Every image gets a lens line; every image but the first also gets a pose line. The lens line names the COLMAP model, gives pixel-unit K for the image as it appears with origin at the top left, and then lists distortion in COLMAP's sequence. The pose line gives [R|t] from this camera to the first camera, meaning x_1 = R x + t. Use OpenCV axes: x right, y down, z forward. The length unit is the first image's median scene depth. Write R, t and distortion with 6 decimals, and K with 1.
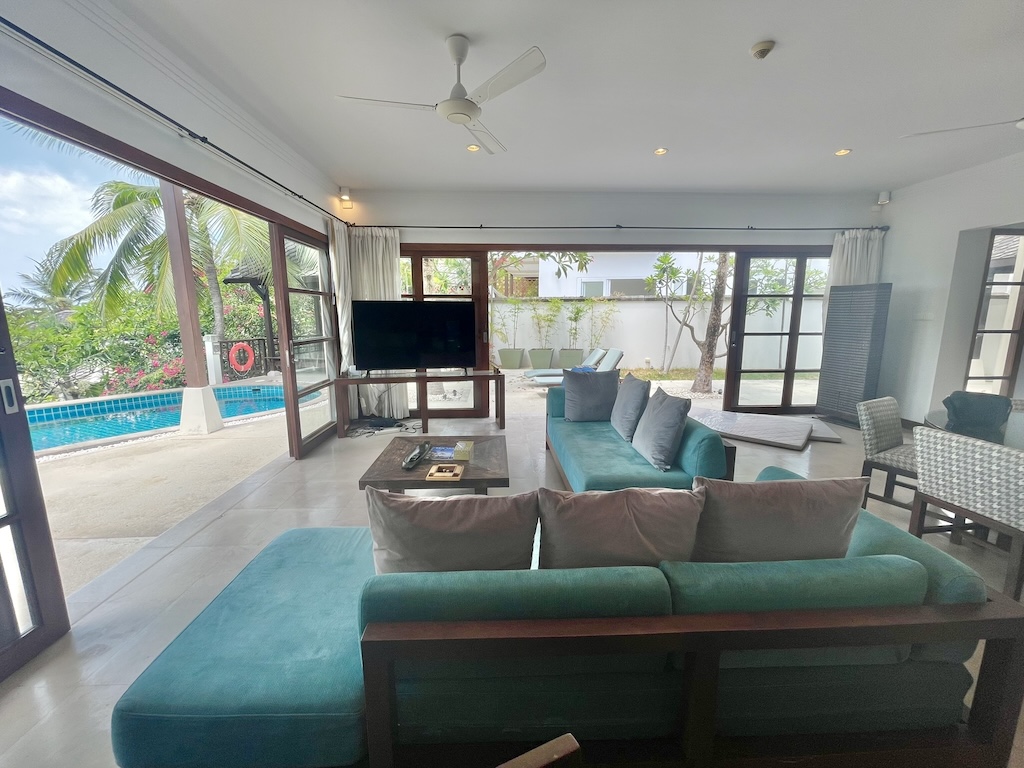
lens RADIAL K [[413.0, 0, 512.0], [0, 413.0, 384.0], [0, 0, 1]] dist [-0.000084, 0.000060]
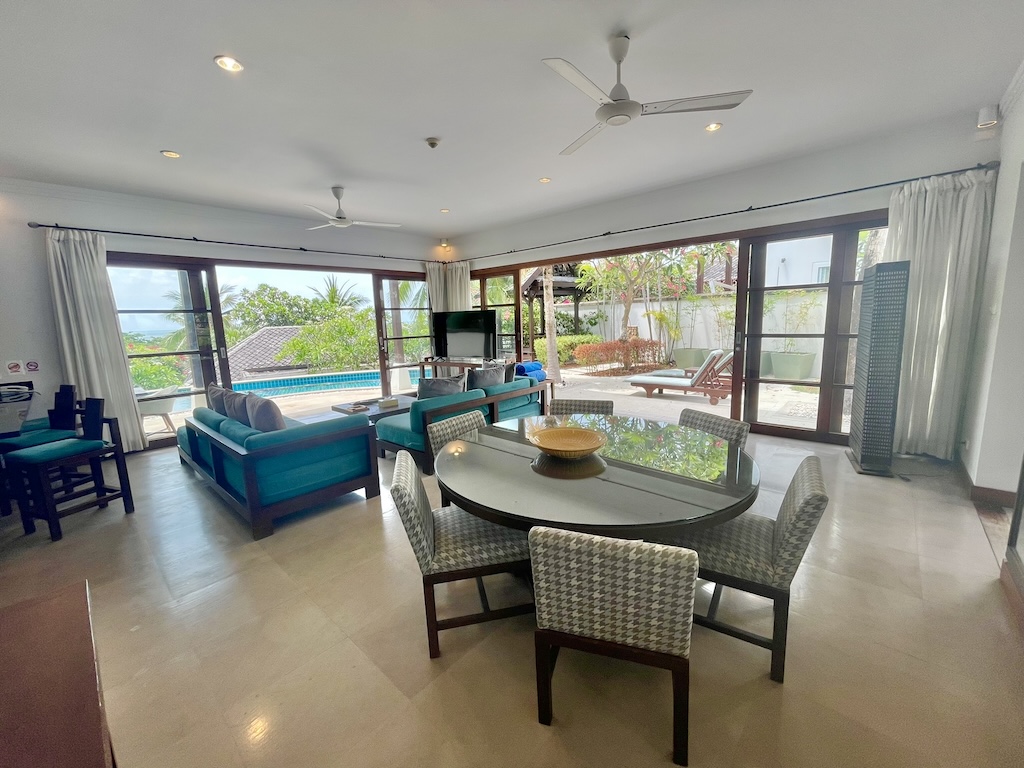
lens RADIAL K [[413.0, 0, 512.0], [0, 413.0, 384.0], [0, 0, 1]] dist [-0.000084, 0.000060]
pose [[0.717377, 0.088069, -0.691097, 0.843667], [-0.083585, 0.995693, 0.040121, -0.016870], [0.691653, 0.028984, 0.721648, 0.070310]]
